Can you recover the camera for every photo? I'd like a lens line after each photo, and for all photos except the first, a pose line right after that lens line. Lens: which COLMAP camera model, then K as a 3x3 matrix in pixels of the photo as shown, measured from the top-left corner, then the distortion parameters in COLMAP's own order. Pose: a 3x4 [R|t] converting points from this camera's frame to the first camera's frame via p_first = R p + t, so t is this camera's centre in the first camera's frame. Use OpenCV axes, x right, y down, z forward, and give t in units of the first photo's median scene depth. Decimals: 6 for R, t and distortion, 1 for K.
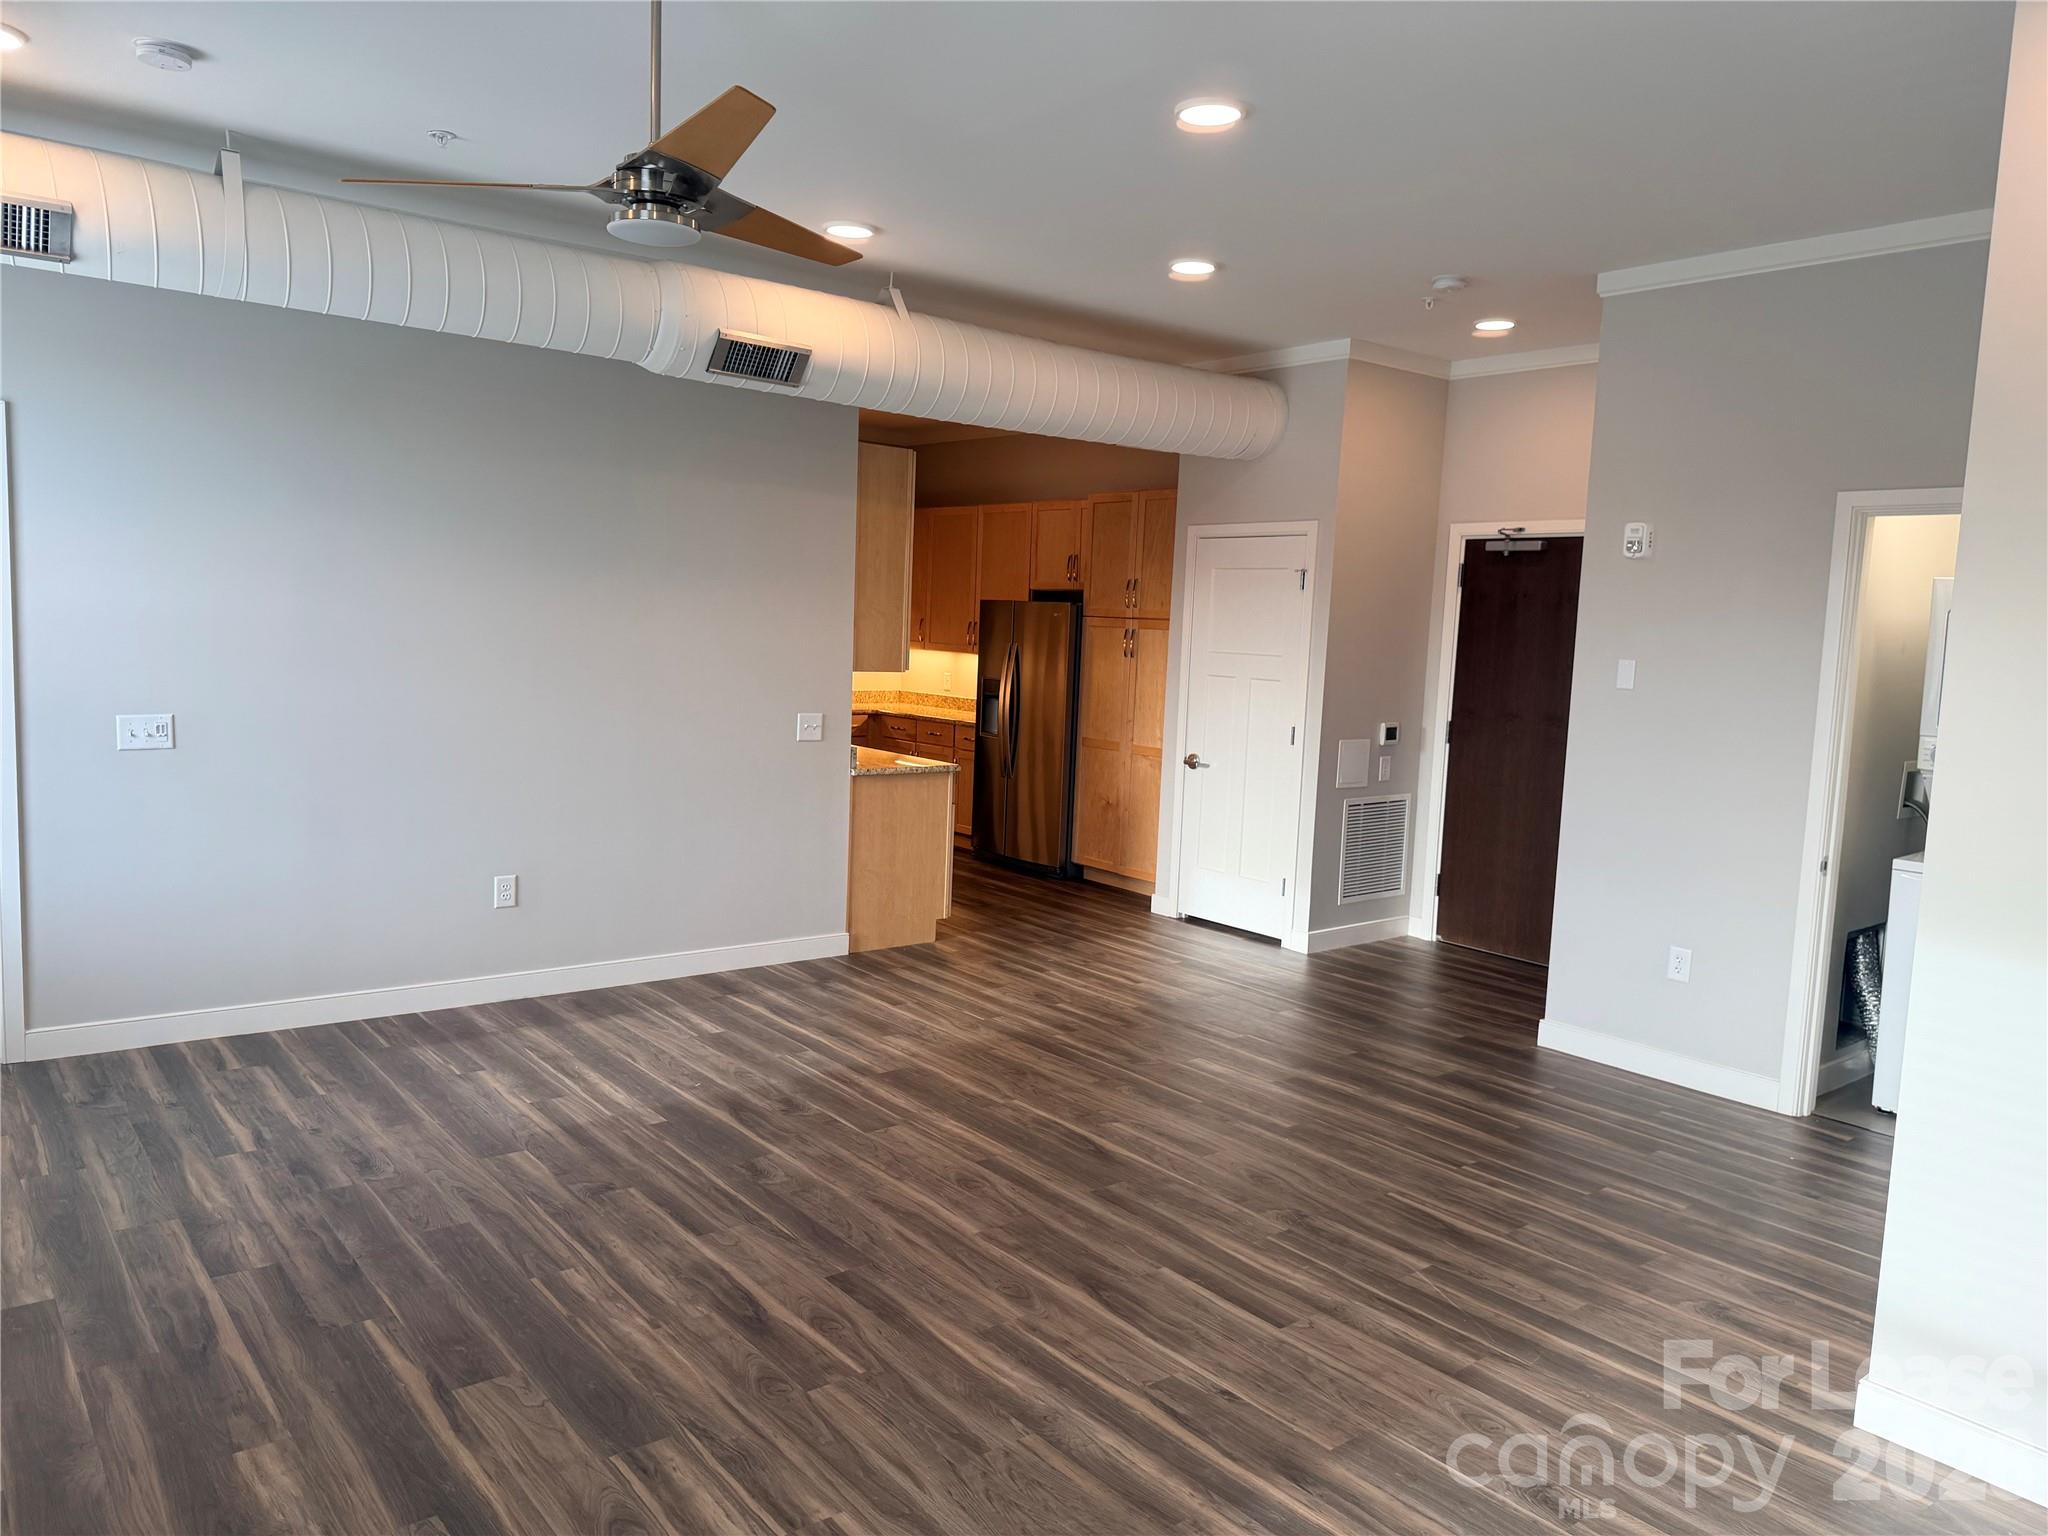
lens RADIAL K [[1416.4, 0, 1011.5], [0, 1416.4, 756.2], [0, 0, 1]] dist [0.008874, -0.016887]
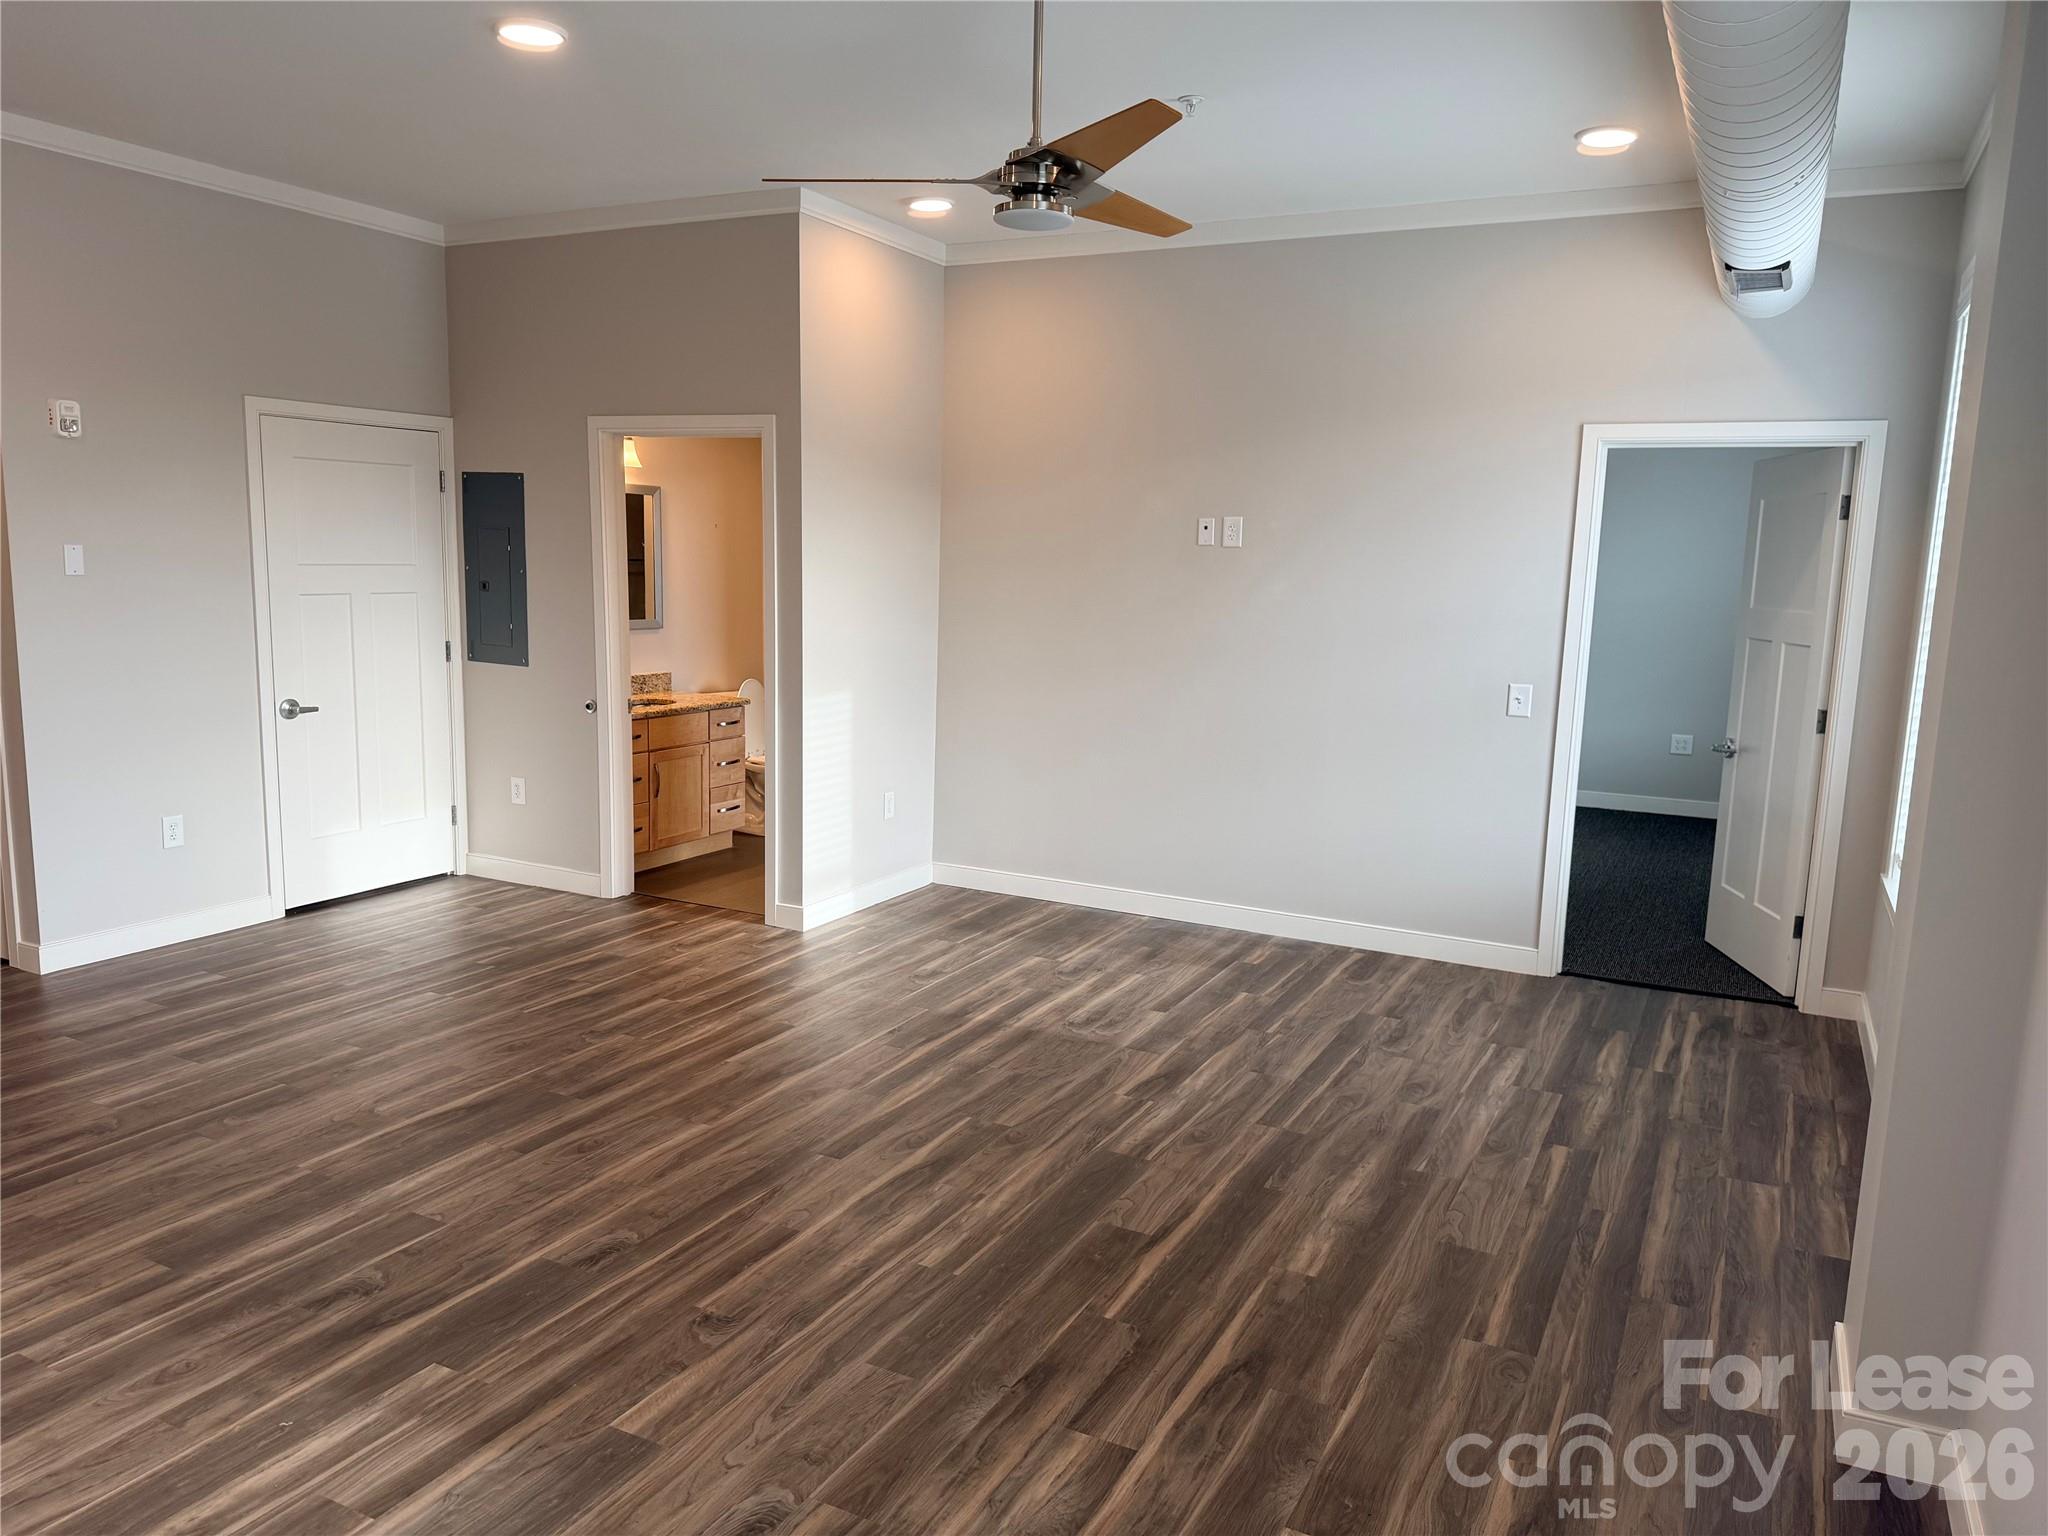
lens RADIAL K [[1444.4, 0, 1033.5], [0, 1444.4, 750.5], [0, 0, 1]] dist [0.022025, -0.024775]
pose [[-0.397474, -0.179239, 0.899938, -1.125245], [0.060315, 0.973513, 0.220532, -0.170974], [-0.915629, 0.141936, -0.376135, 1.230294]]
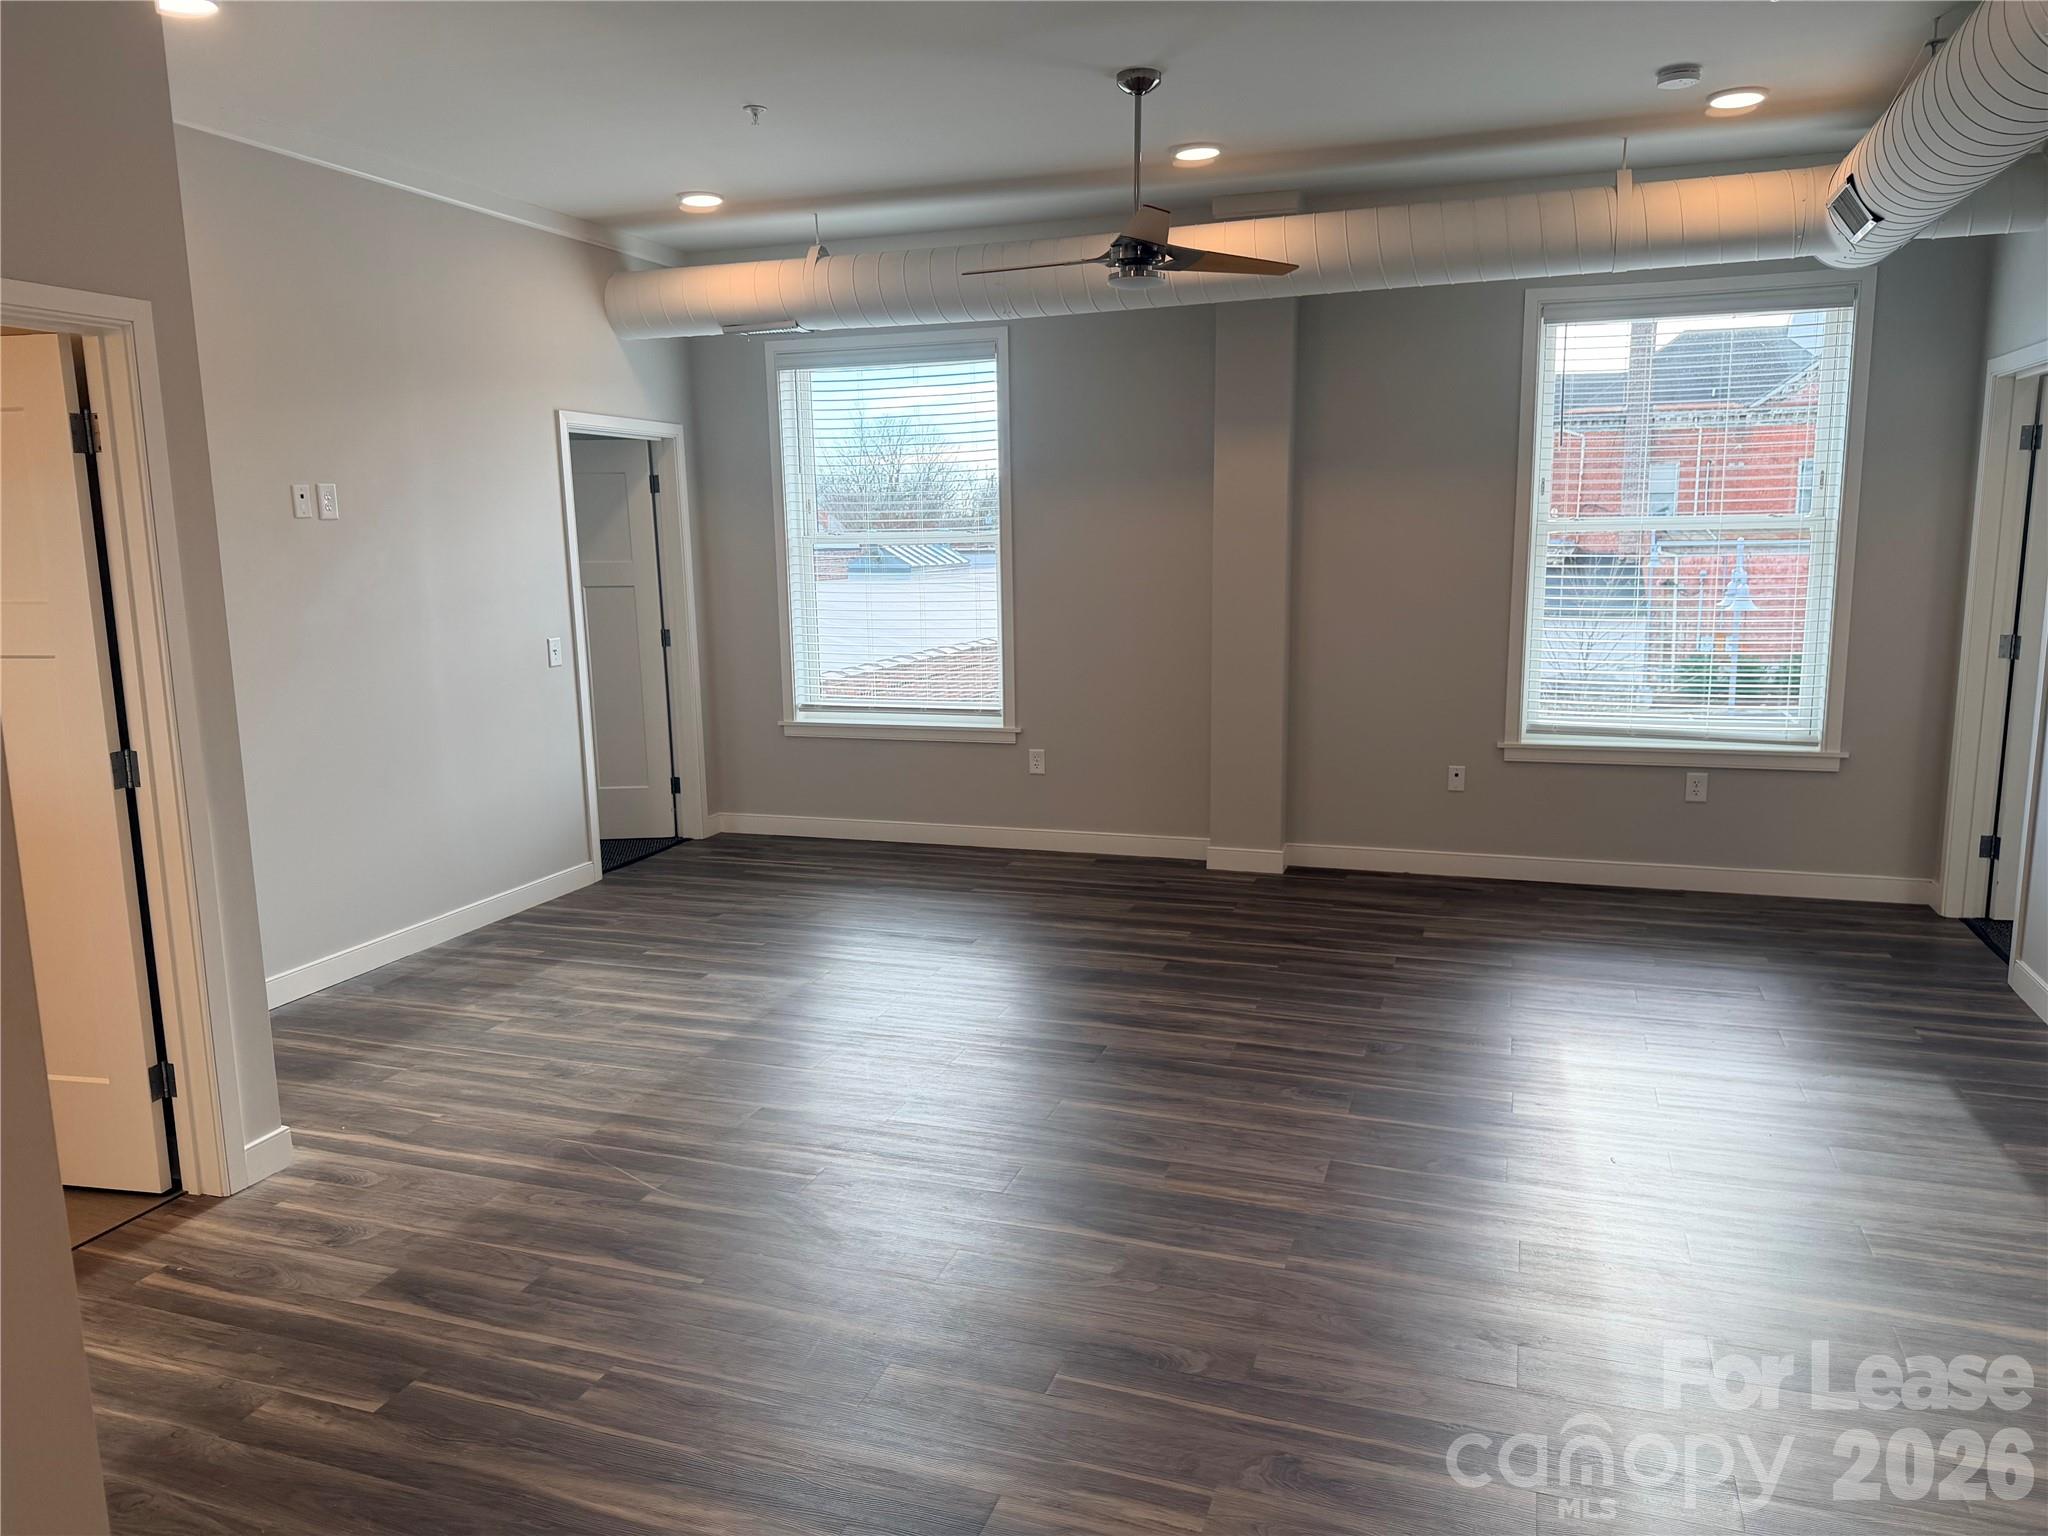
lens RADIAL K [[1444.4, 0, 1027.2], [0, 1444.4, 786.2], [0, 0, 1]] dist [0.022025, -0.024775]
pose [[-0.841915, 0.061368, -0.536110, 0.610624], [-0.086195, 0.965461, 0.245876, -0.171676], [0.532682, 0.253216, -0.807546, 1.944519]]
